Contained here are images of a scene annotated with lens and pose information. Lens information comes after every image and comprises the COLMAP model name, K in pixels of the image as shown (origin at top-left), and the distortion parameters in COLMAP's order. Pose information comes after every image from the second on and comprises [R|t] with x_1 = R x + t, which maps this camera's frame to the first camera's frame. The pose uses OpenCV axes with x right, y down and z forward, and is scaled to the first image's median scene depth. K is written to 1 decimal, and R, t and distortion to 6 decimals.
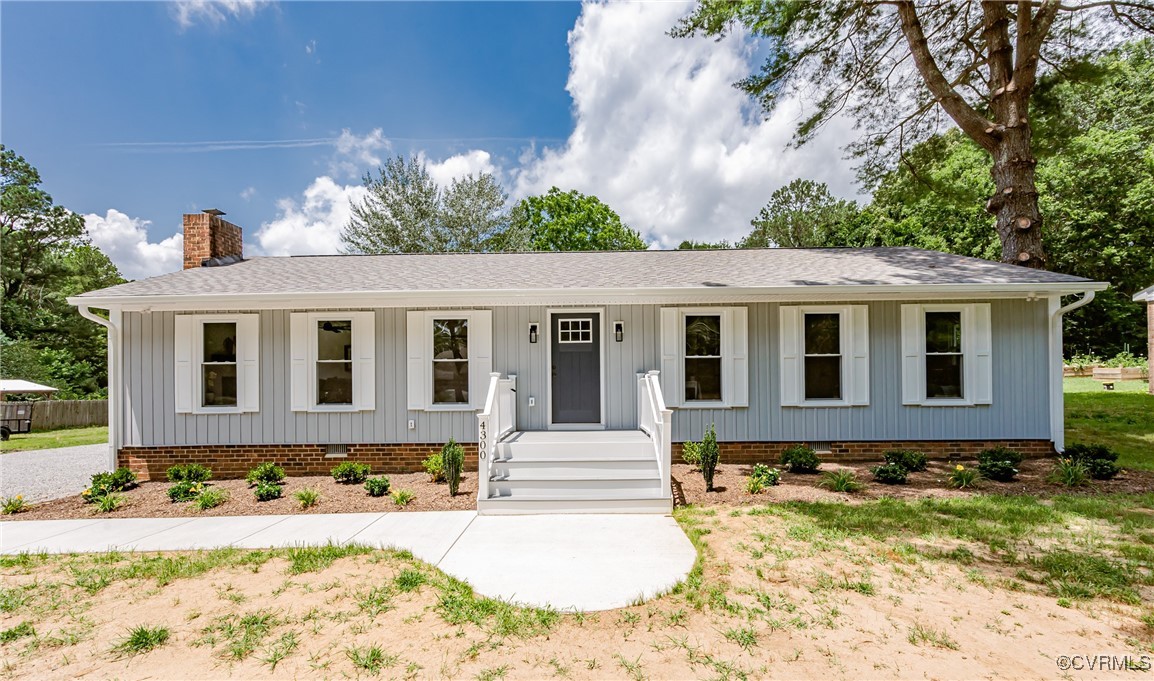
lens RADIAL K [[484.1, 0, 585.1], [0, 484.1, 379.6], [0, 0, 1]] dist [-0.003630, -0.000186]
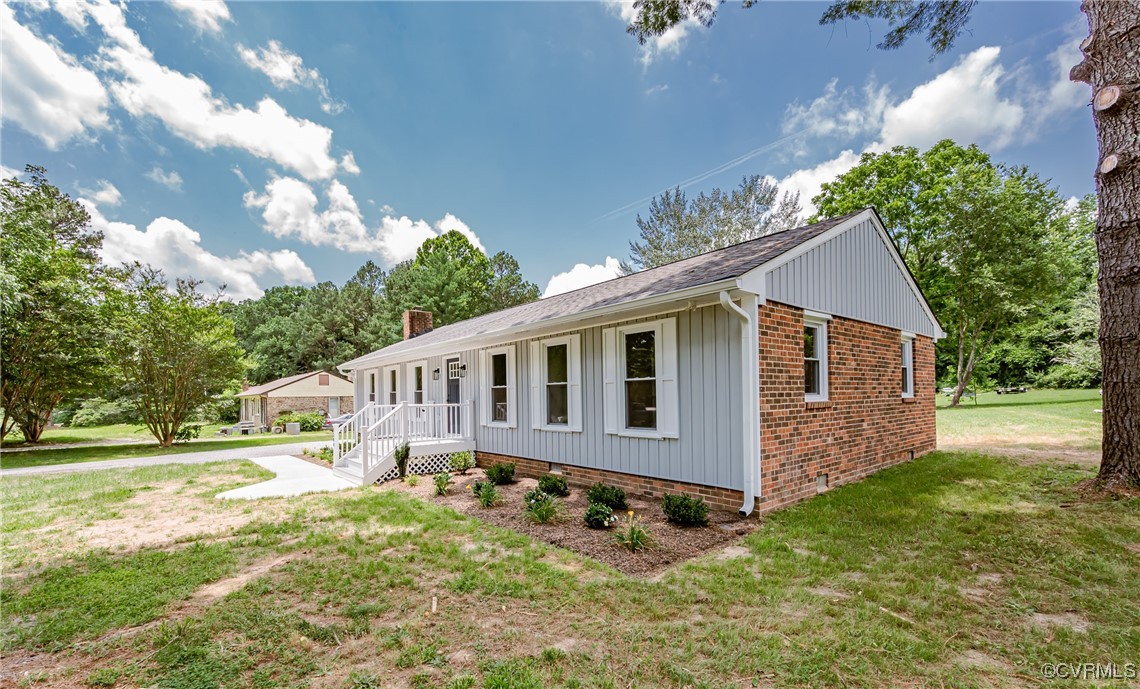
lens RADIAL K [[489.6, 0, 546.4], [0, 489.6, 401.8], [0, 0, 1]] dist [-0.002658, -0.001692]
pose [[0.627490, 0.007334, -0.778590, 1.301017], [0.016885, 0.999592, 0.023024, -0.034418], [0.778442, -0.027594, 0.627110, 0.285675]]
